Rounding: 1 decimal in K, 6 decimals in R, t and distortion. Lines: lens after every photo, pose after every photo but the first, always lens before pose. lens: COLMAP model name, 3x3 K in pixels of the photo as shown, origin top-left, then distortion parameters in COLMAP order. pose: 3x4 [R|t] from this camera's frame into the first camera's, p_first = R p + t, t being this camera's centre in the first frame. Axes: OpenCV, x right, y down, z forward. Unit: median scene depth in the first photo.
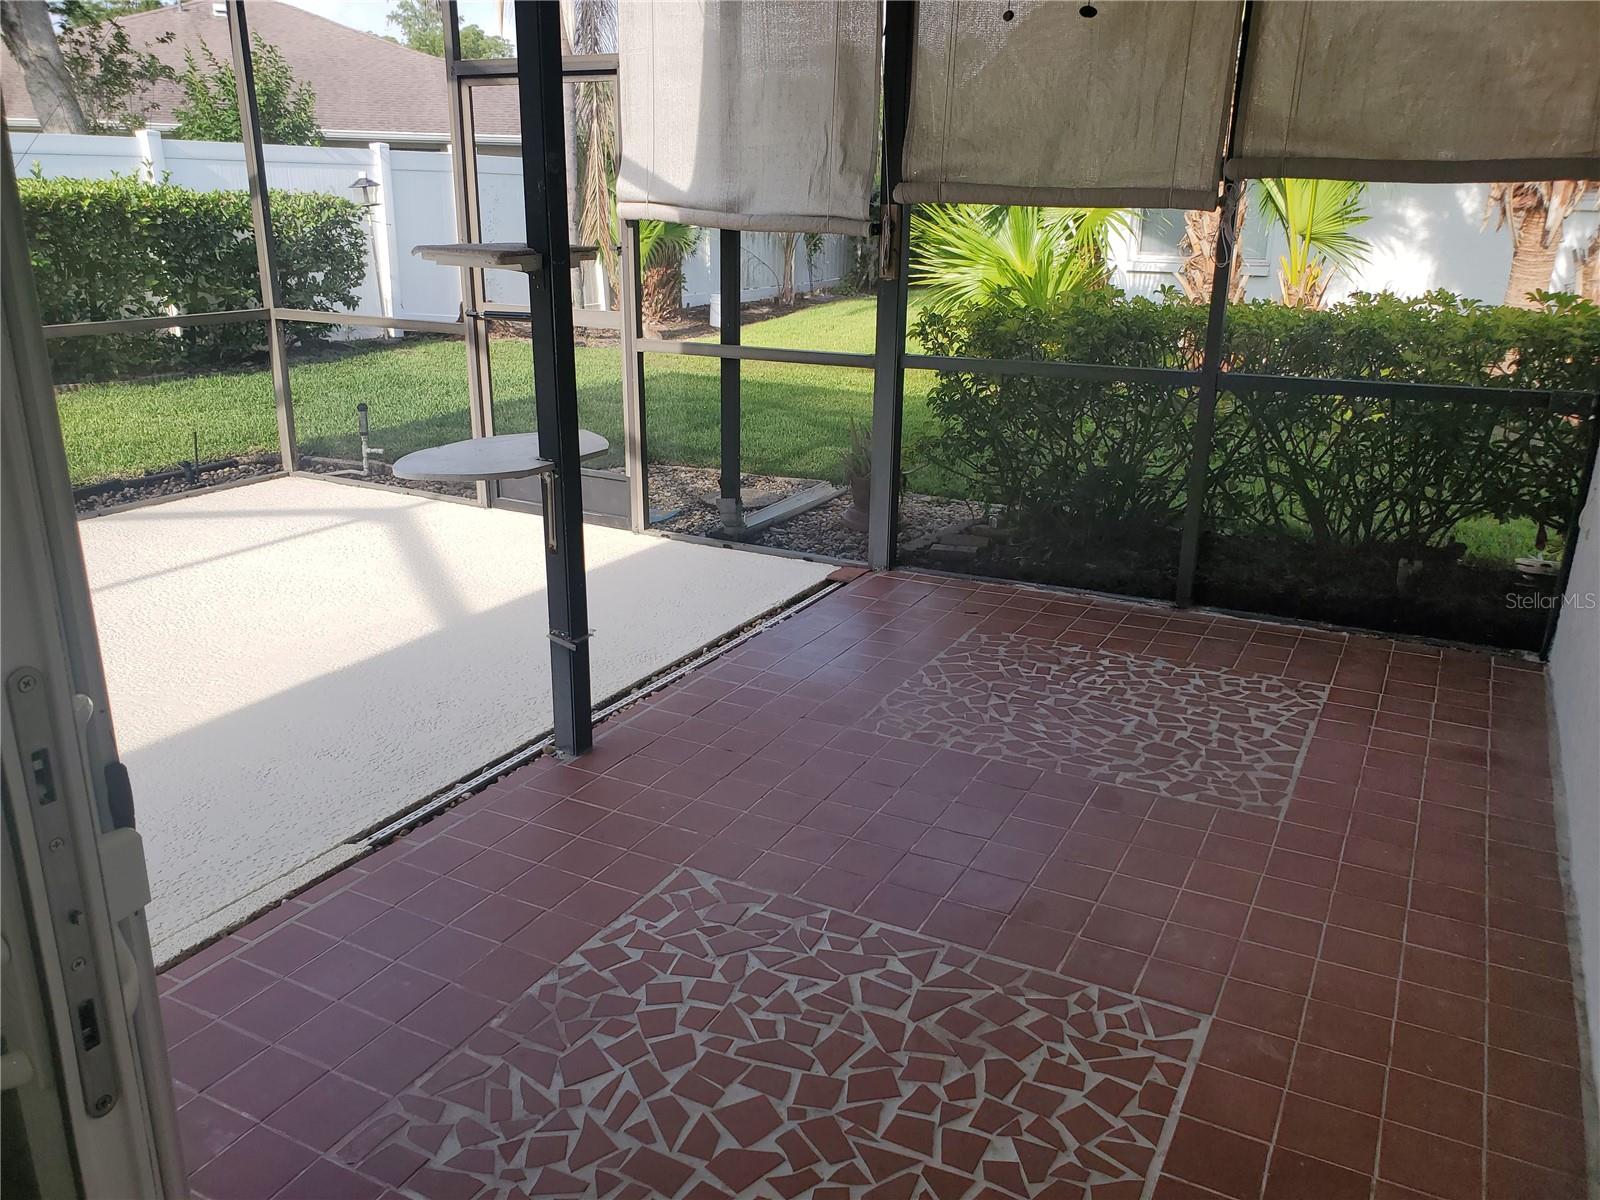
lens RADIAL K [[1254.5, 0, 800.0], [0, 1254.5, 600.0], [0, 0, 1]] dist [0.082489, -0.217780]
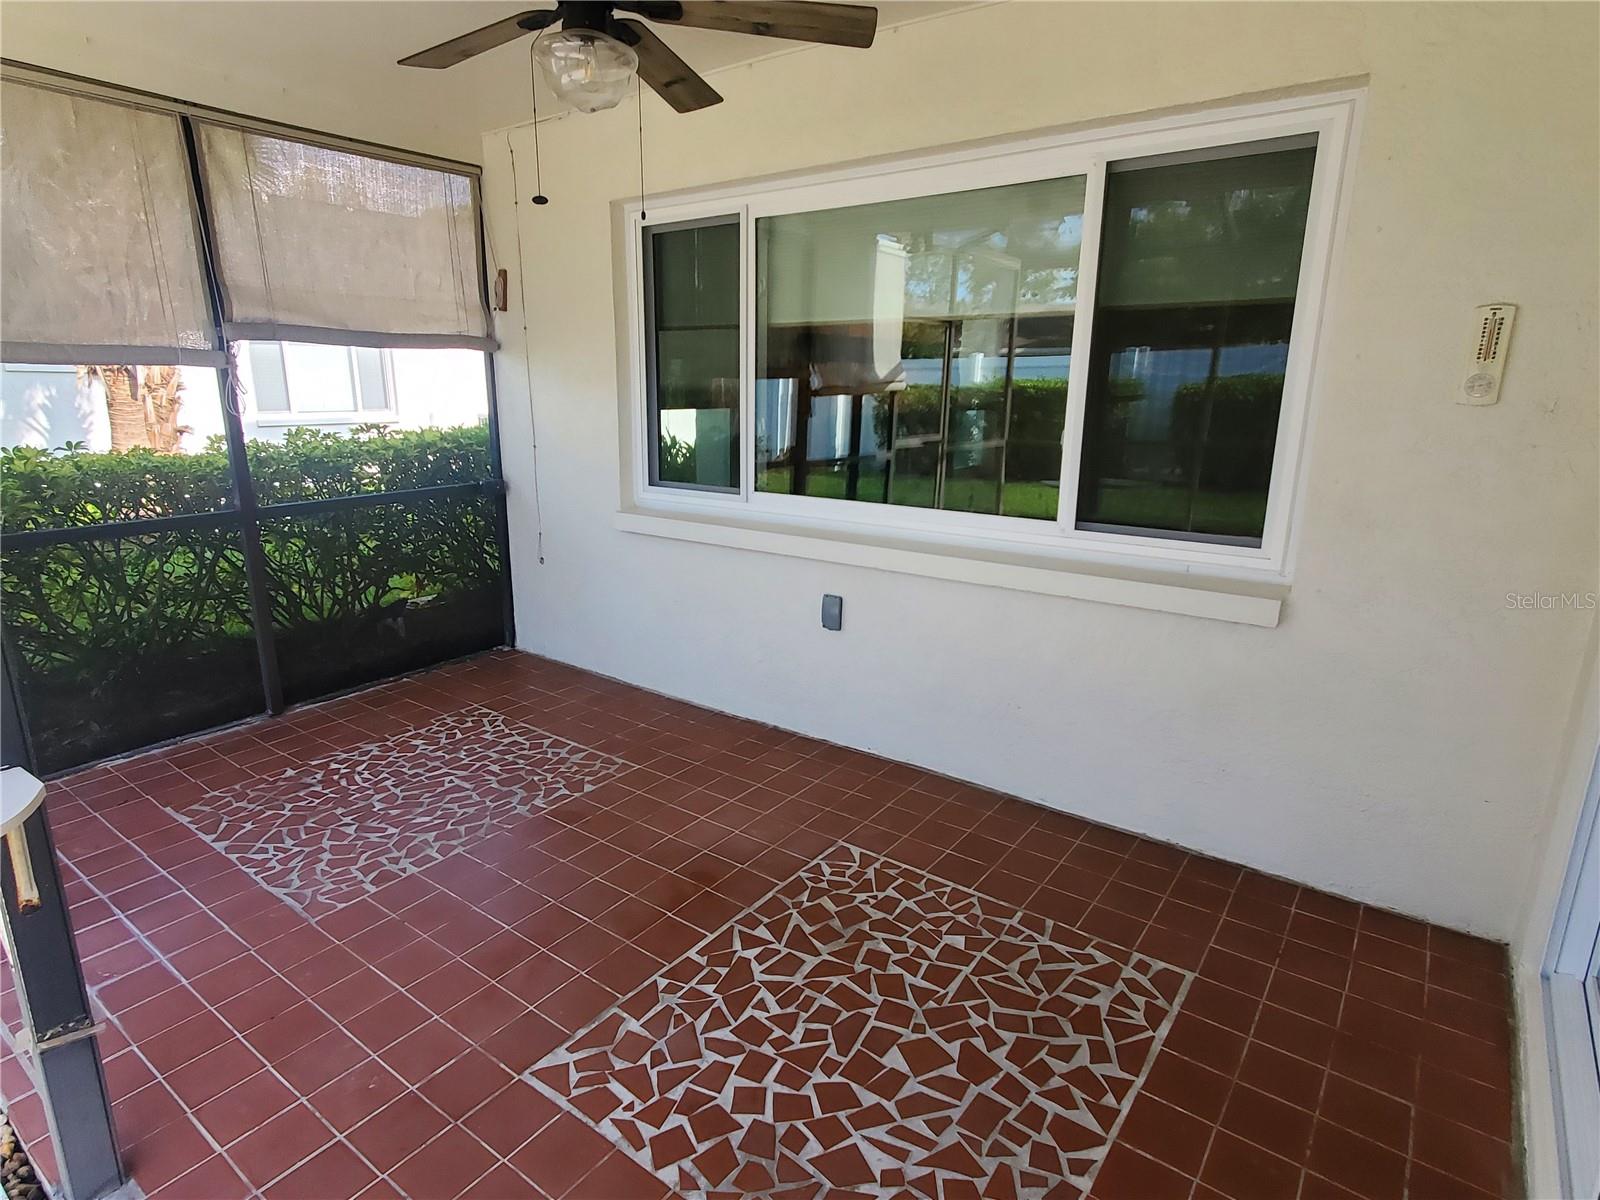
lens RADIAL K [[884.2, 0, 786.5], [0, 884.2, 613.2], [0, 0, 1]] dist [0.007964, 0.000363]
pose [[0.156600, -0.263394, 0.951893, -0.650017], [0.297274, 0.931661, 0.208890, -0.195176], [-0.941862, 0.250261, 0.224198, 0.658406]]
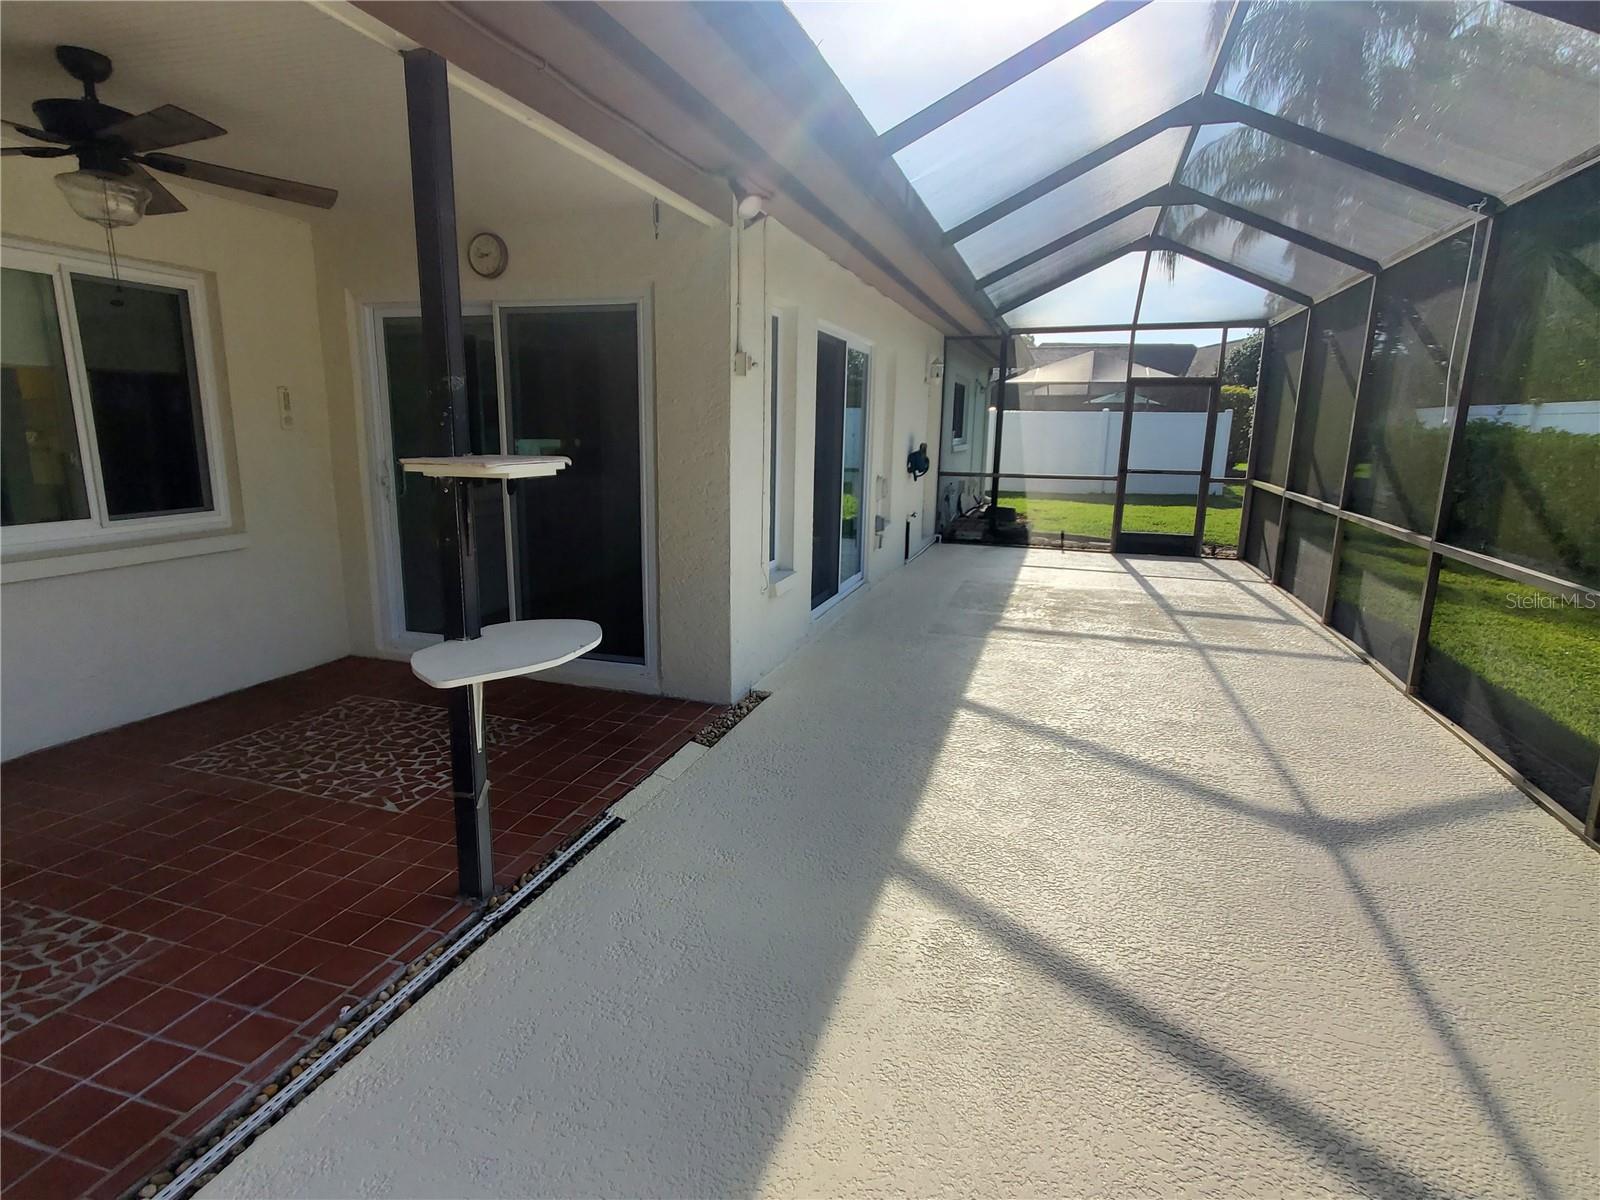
lens RADIAL K [[884.2, 0, 786.5], [0, 884.2, 613.2], [0, 0, 1]] dist [0.007964, 0.000363]
pose [[-0.983037, 0.012746, -0.182965, -0.414144], [-0.080551, 0.866220, 0.493128, -0.678867], [0.164774, 0.499501, -0.850499, 2.135807]]
